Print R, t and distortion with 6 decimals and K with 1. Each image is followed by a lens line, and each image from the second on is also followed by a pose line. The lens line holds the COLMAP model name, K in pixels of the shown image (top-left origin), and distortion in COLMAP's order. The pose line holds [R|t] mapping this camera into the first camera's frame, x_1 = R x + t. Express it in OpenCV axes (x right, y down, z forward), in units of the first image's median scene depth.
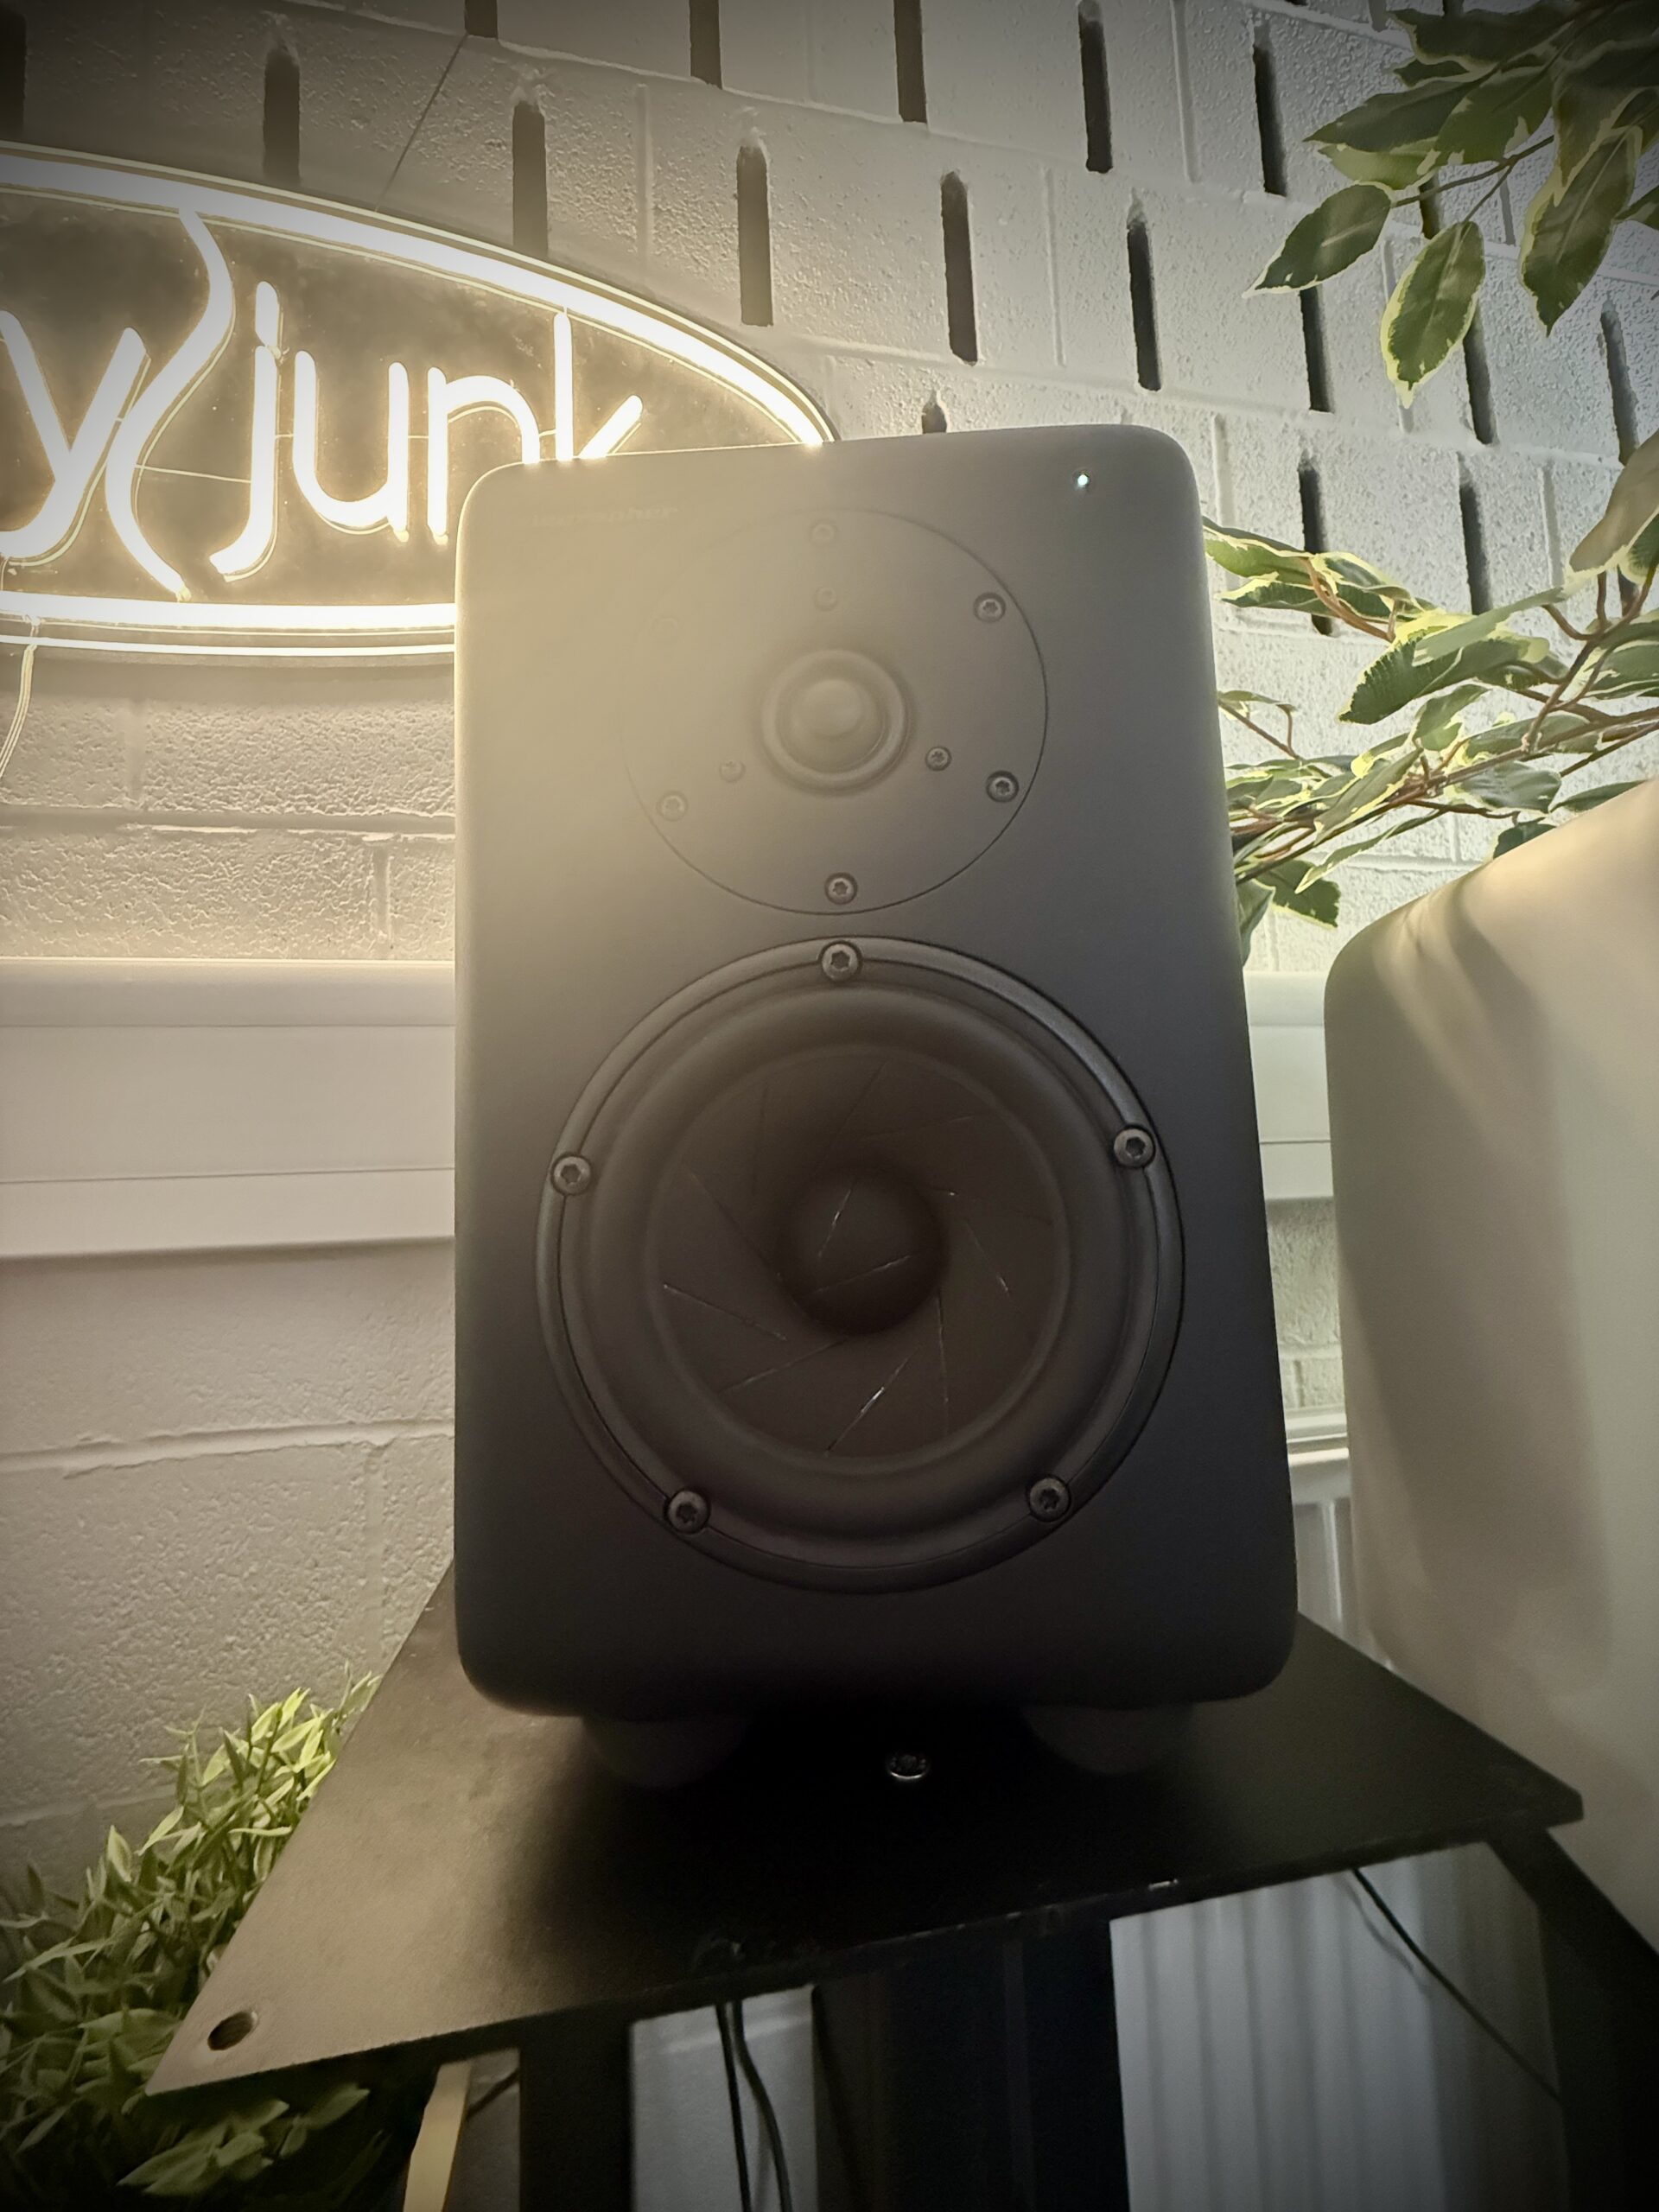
lens RADIAL K [[876.1, 0, 829.5], [0, 876.1, 1106.0], [0, 0, 1]] dist [0.000646, -0.000212]
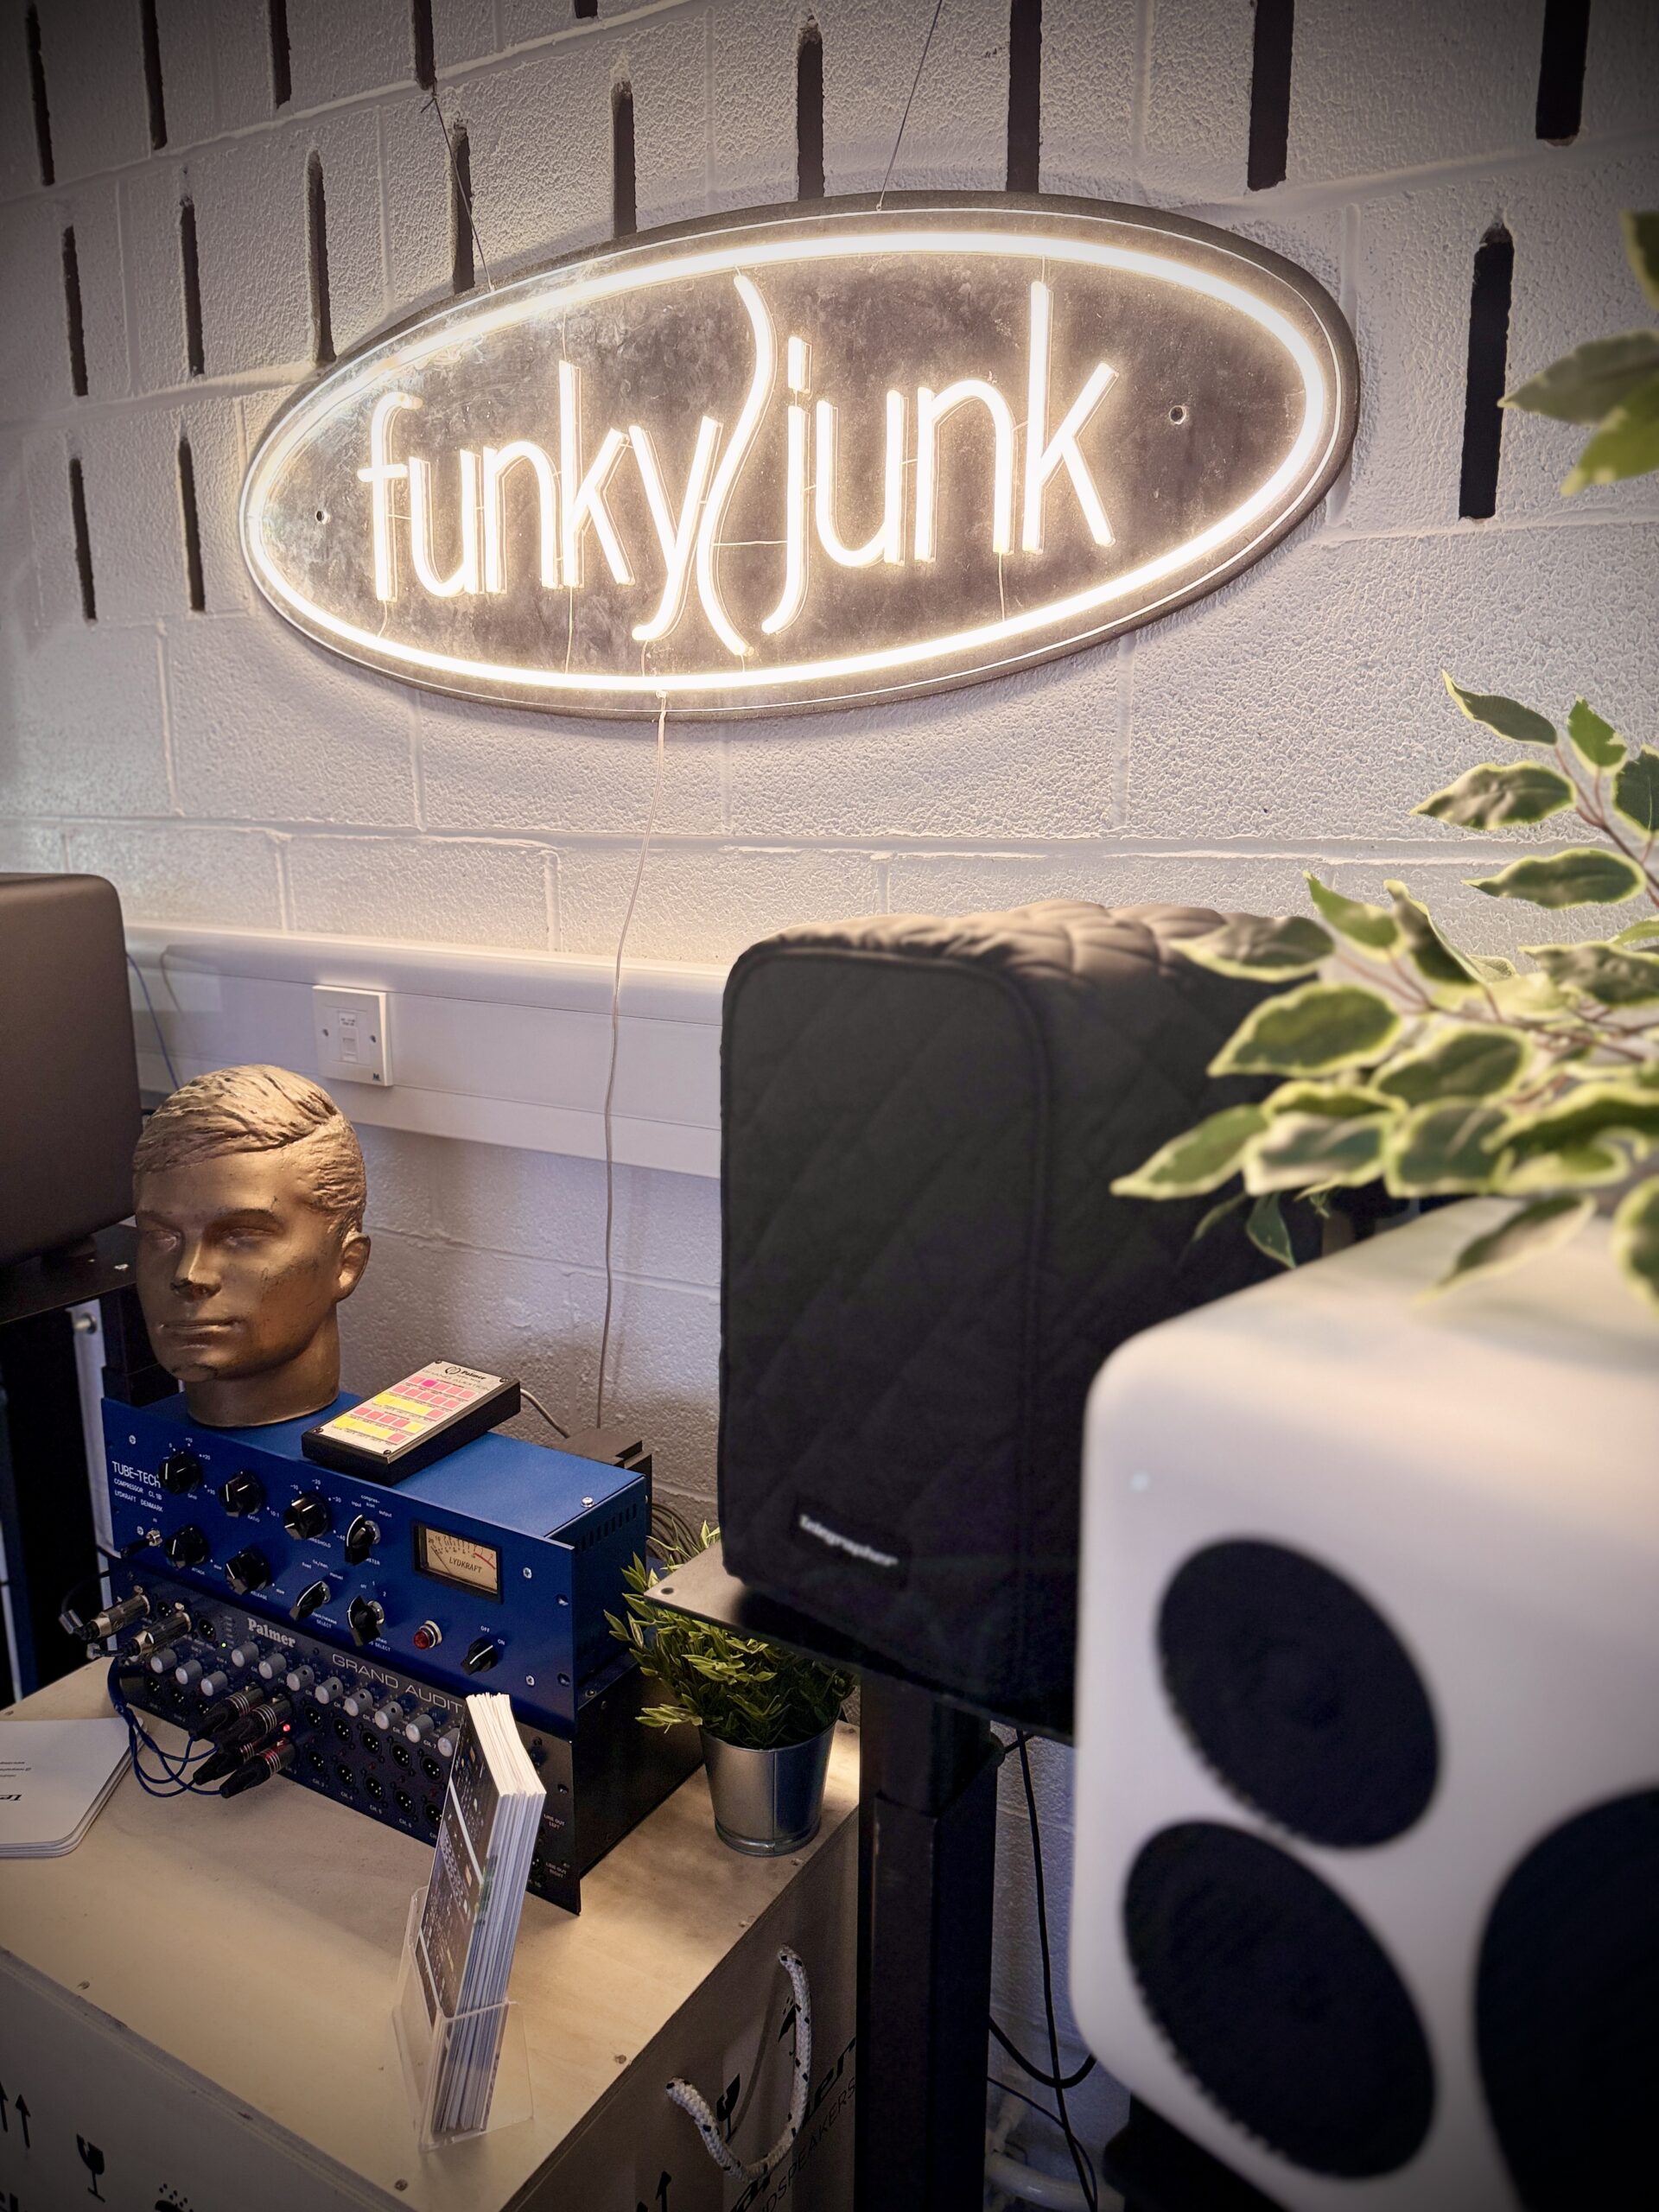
lens RADIAL K [[1551.6, 0, 824.4], [0, 1551.6, 1116.3], [0, 0, 1]] dist [0.116392, -0.173147]
pose [[0.743140, 0.182813, -0.643679, 0.860756], [0.027716, 0.952720, 0.302583, -0.635498], [0.668562, -0.242702, 0.702937, -0.612584]]
